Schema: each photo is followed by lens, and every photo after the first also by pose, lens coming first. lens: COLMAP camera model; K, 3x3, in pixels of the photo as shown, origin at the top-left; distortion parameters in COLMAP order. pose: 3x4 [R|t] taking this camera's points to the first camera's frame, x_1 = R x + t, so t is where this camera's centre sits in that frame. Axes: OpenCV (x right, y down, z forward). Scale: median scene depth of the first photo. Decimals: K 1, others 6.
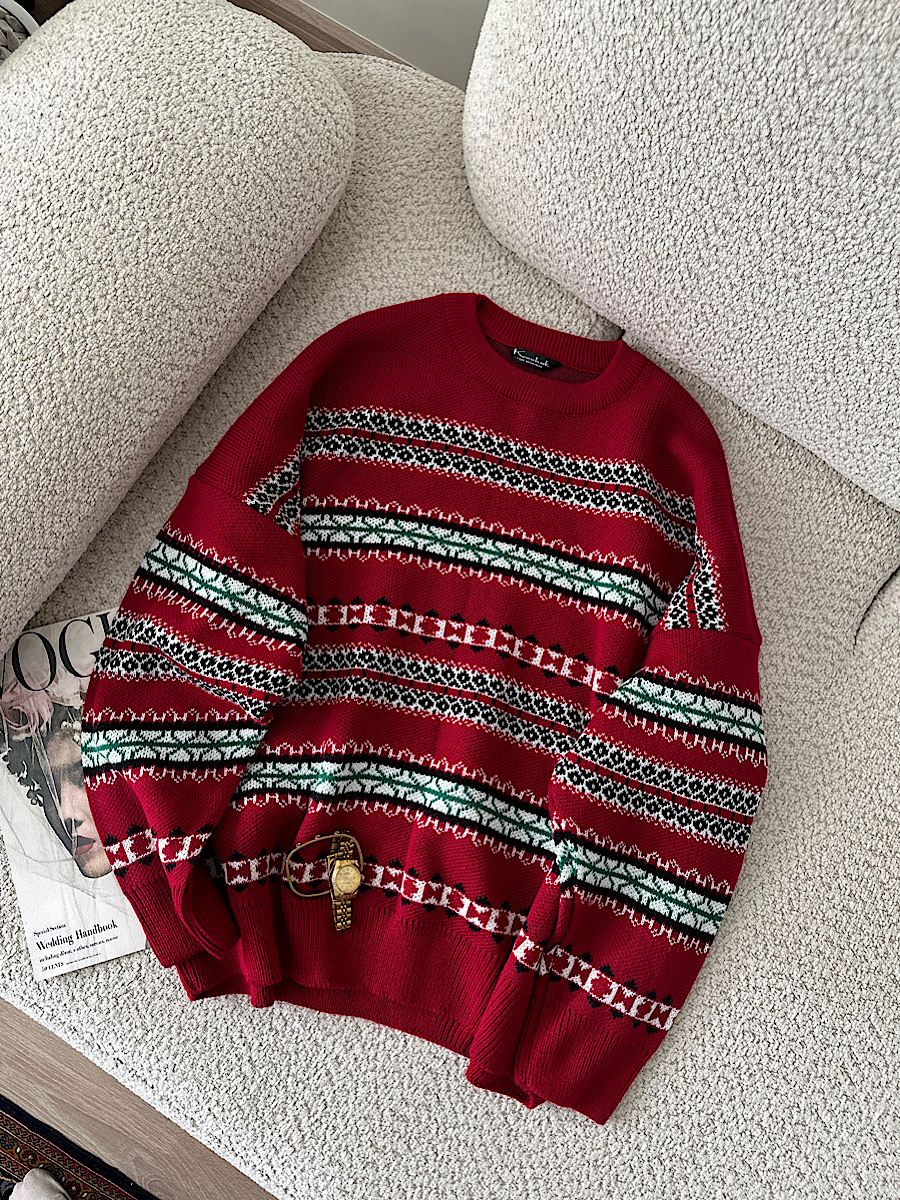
lens RADIAL K [[849.6, 0, 455.5], [0, 849.6, 599.9], [0, 0, 1]] dist [-0.004674, -0.001284]
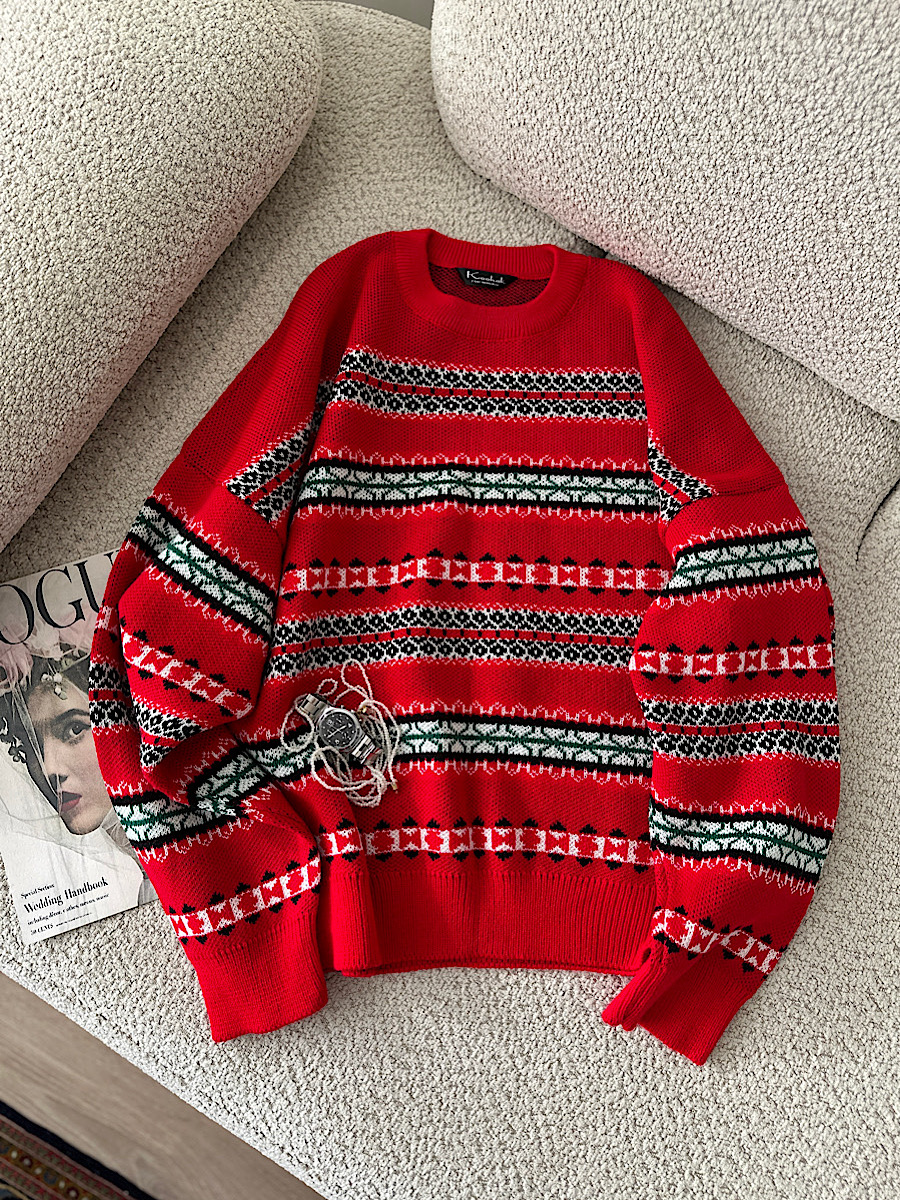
lens RADIAL K [[852.0, 0, 467.8], [0, 852.0, 602.9], [0, 0, 1]] dist [-0.007151, -0.000016]
pose [[0.999186, -0.040176, -0.003625, 0.032886], [0.039972, 0.998182, -0.045101, 0.145370], [0.005430, 0.044919, 0.998976, 0.035619]]
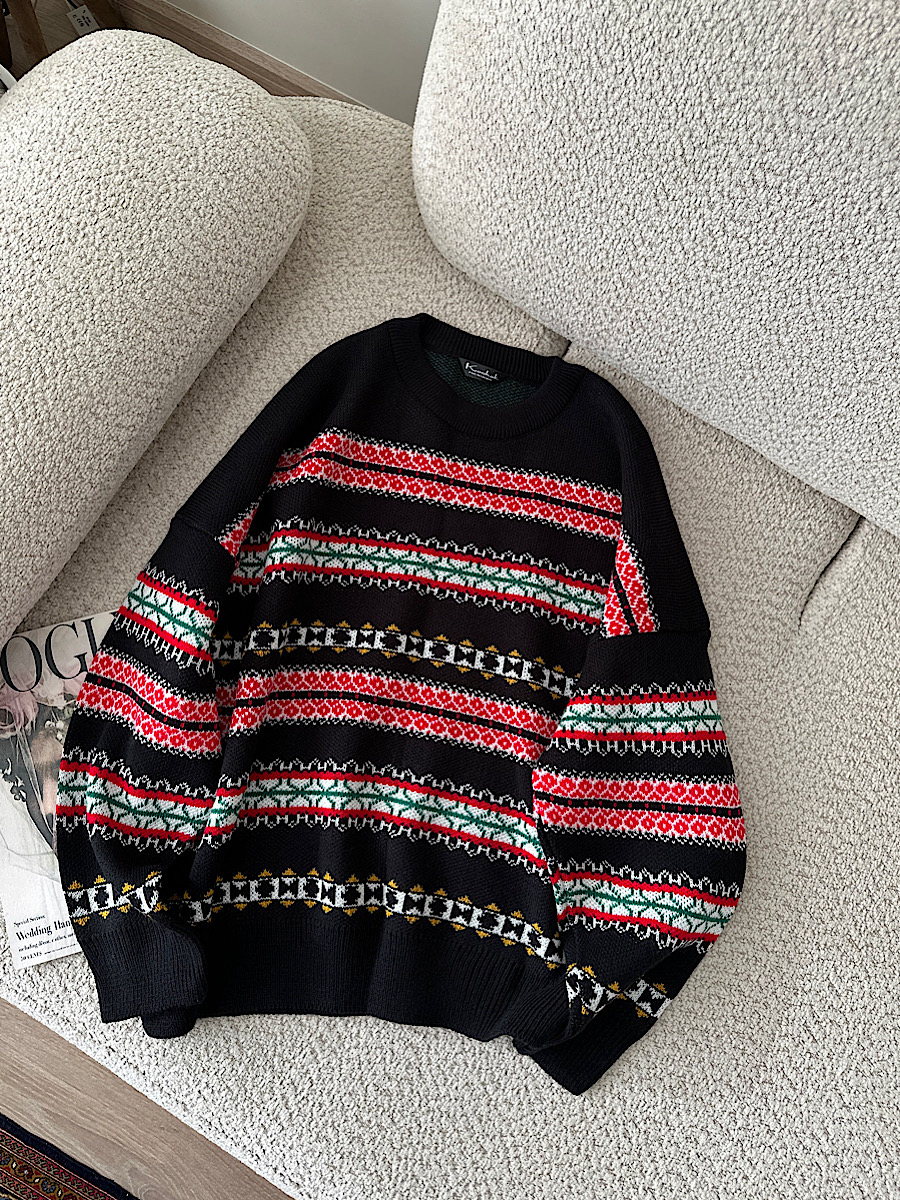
lens RADIAL K [[846.9, 0, 448.4], [0, 846.9, 597.3], [0, 0, 1]] dist [-0.000460, -0.006782]
pose [[0.999273, -0.036812, 0.009895, 0.026298], [0.037185, 0.998482, -0.040640, 0.050379], [-0.008384, 0.040978, 0.999125, -0.061850]]
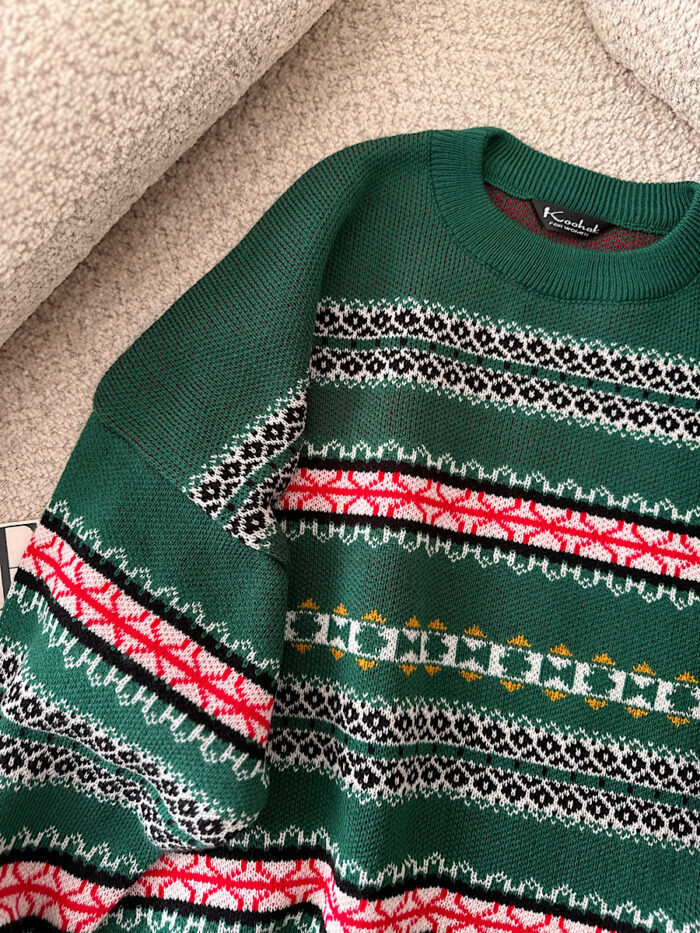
lens RADIAL K [[675.3, 0, 352.3], [0, 675.3, 462.1], [0, 0, 1]] dist [-0.017145, -0.001316]
pose [[0.984653, 0.157659, -0.074842, -0.062650], [-0.152989, 0.986119, 0.064527, -0.132744], [0.083976, -0.052087, 0.995105, 0.525839]]
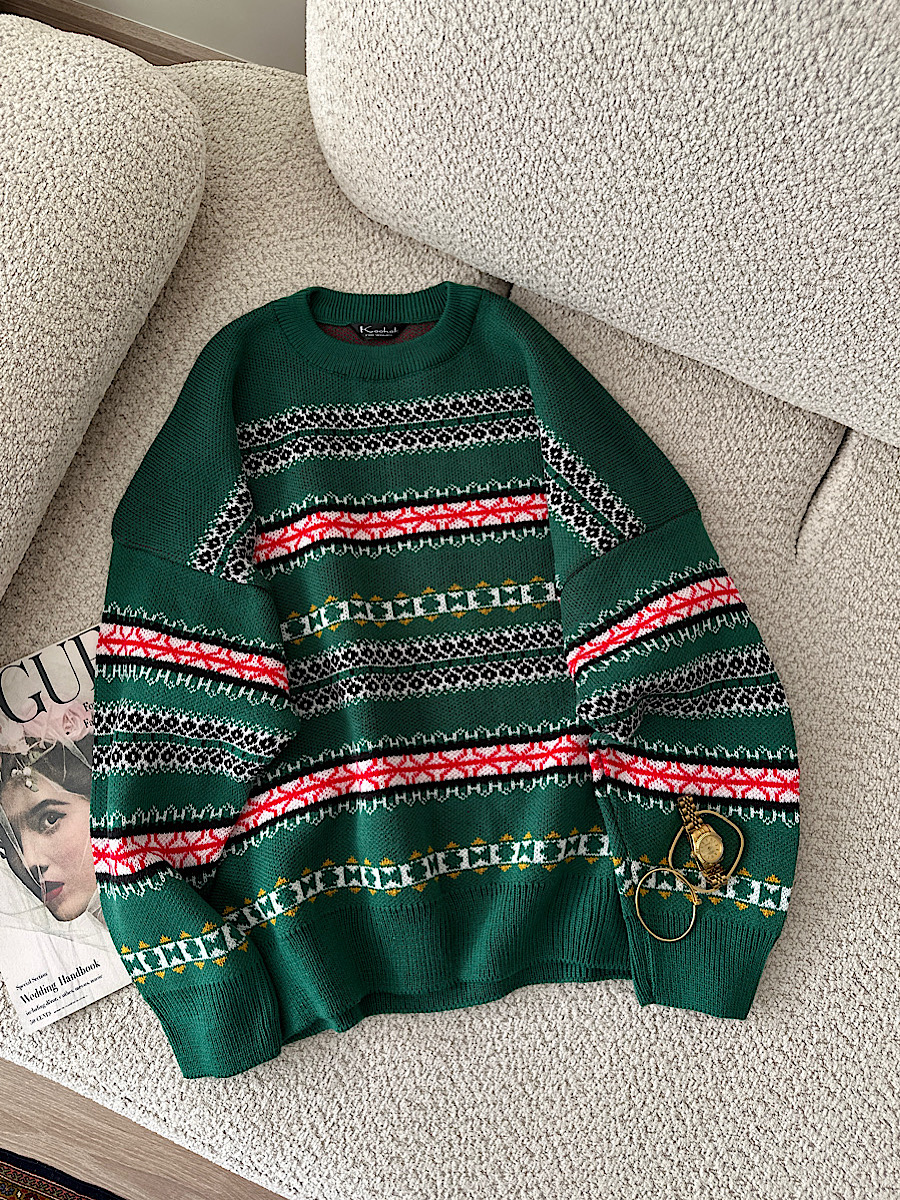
lens RADIAL K [[849.9, 0, 450.0], [0, 849.9, 600.0], [0, 0, 1]] dist [-0.002769, -0.003271]
pose [[0.984351, -0.176146, -0.005060, 0.080506], [0.176079, 0.984307, -0.011680, 0.052718], [0.007038, 0.010606, 0.999919, 0.013599]]
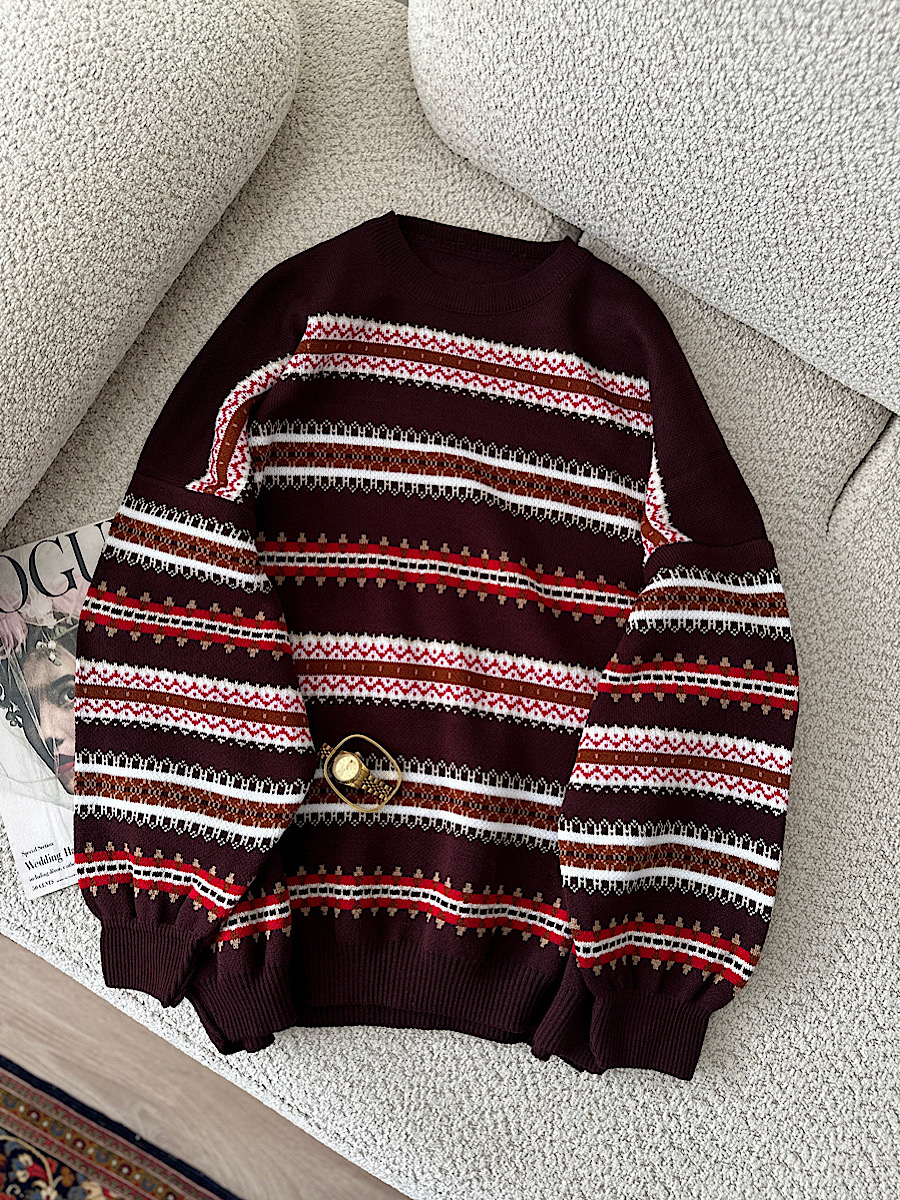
lens RADIAL K [[850.7, 0, 455.3], [0, 850.7, 588.9], [0, 0, 1]] dist [-0.002913, -0.002431]
pose [[0.998605, -0.052679, 0.003456, 0.029407], [0.052712, 0.998558, -0.010142, 0.123099], [-0.002917, 0.010310, 0.999943, 0.000792]]
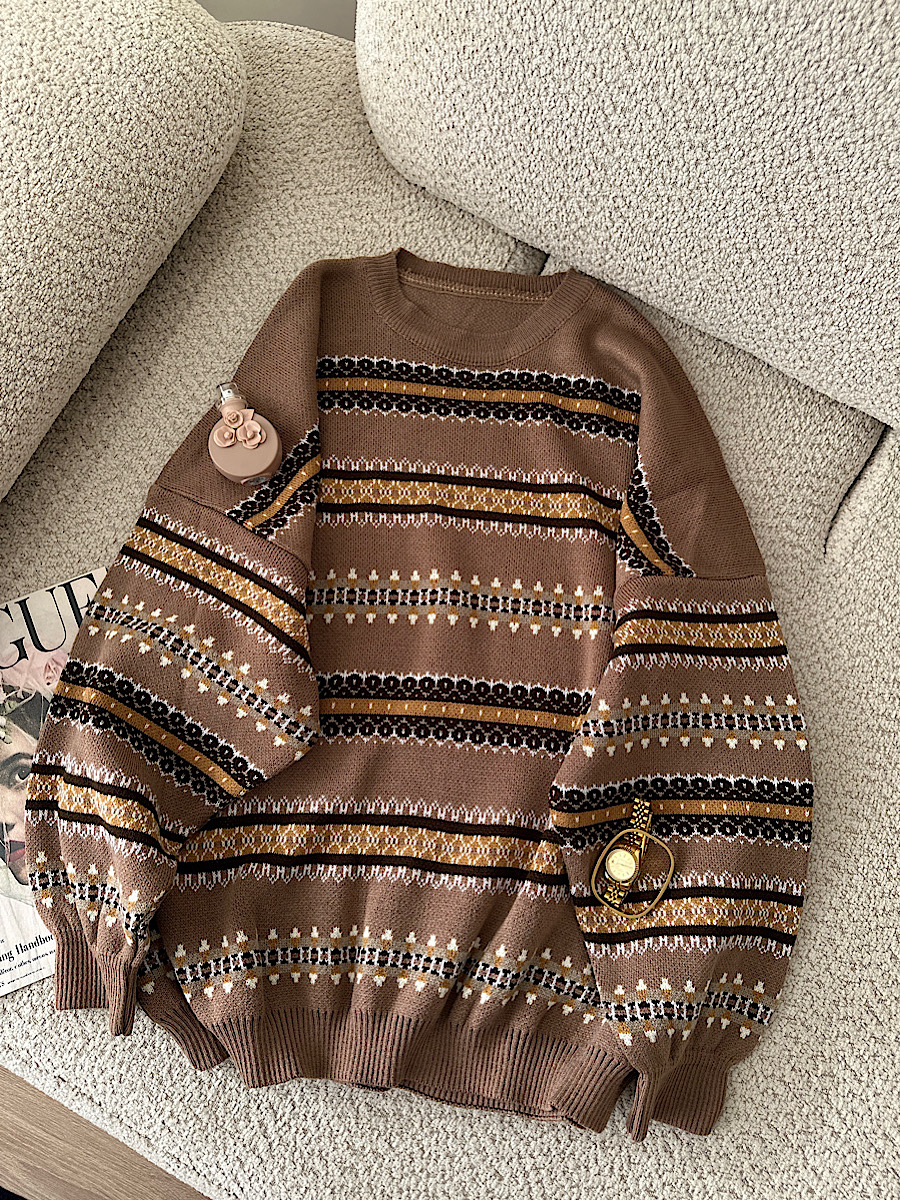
lens RADIAL K [[852.1, 0, 450.0], [0, 852.1, 600.0], [0, 0, 1]] dist [-0.005007, -0.001932]
pose [[0.995299, -0.096850, 0.000517, 0.061130], [0.096615, 0.992483, -0.075115, 0.153822], [0.006762, 0.074812, 0.997175, 0.074313]]
